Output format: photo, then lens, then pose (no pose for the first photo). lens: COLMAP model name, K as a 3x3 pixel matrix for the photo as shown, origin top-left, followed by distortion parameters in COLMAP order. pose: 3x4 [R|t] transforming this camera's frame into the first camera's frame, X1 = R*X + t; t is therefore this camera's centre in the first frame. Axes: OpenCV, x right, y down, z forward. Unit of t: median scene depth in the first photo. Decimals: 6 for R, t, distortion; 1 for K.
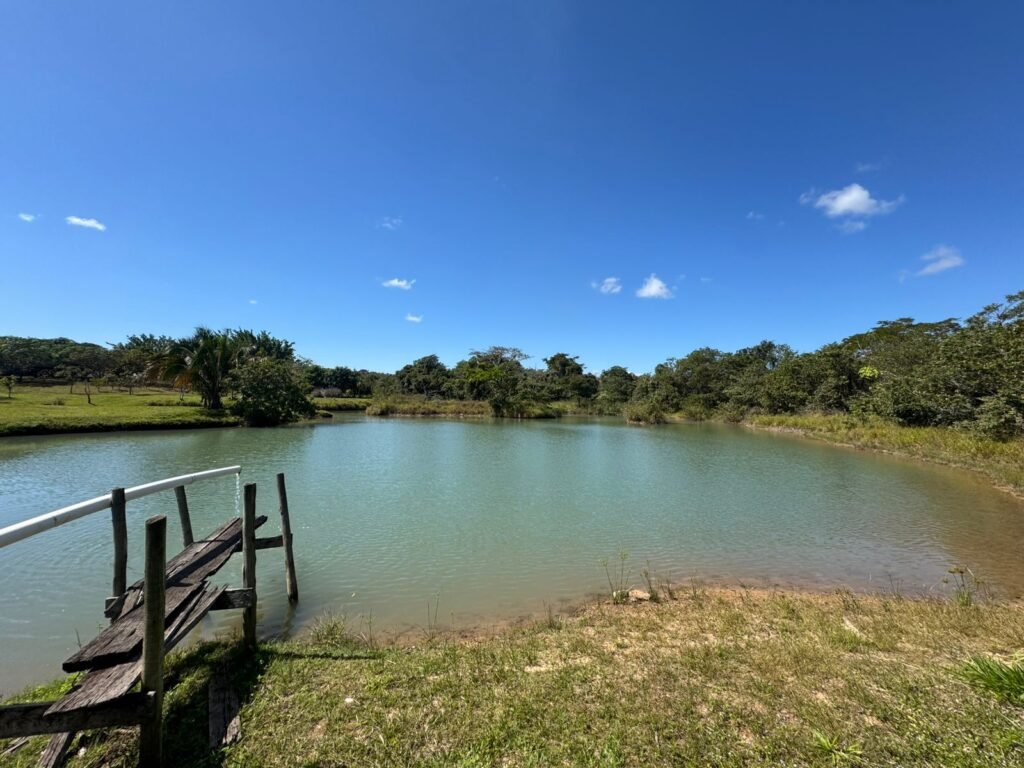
lens RADIAL K [[412.0, 0, 512.0], [0, 412.0, 384.0], [0, 0, 1]] dist [-0.001583, 0.000335]
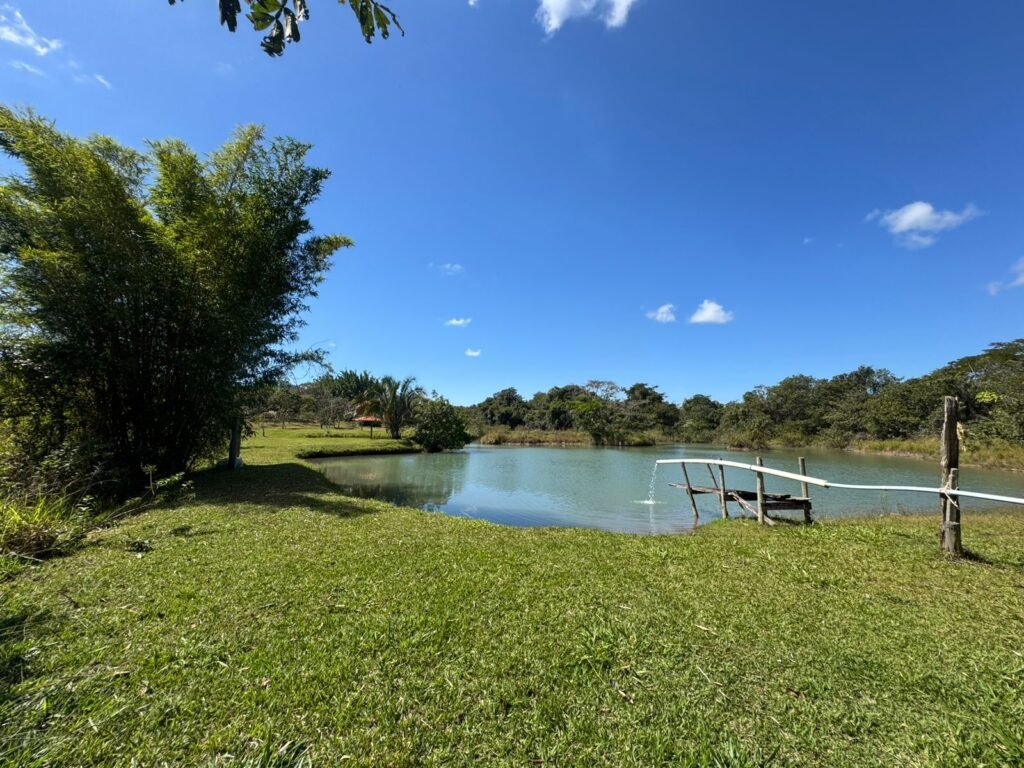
lens RADIAL K [[412.0, 0, 512.0], [0, 412.0, 384.0], [0, 0, 1]] dist [-0.001583, 0.000335]
pose [[0.990451, -0.028166, -0.134960, -0.136197], [0.018317, 0.997114, -0.073673, -0.005381], [0.136645, 0.070497, 0.988108, -0.145479]]
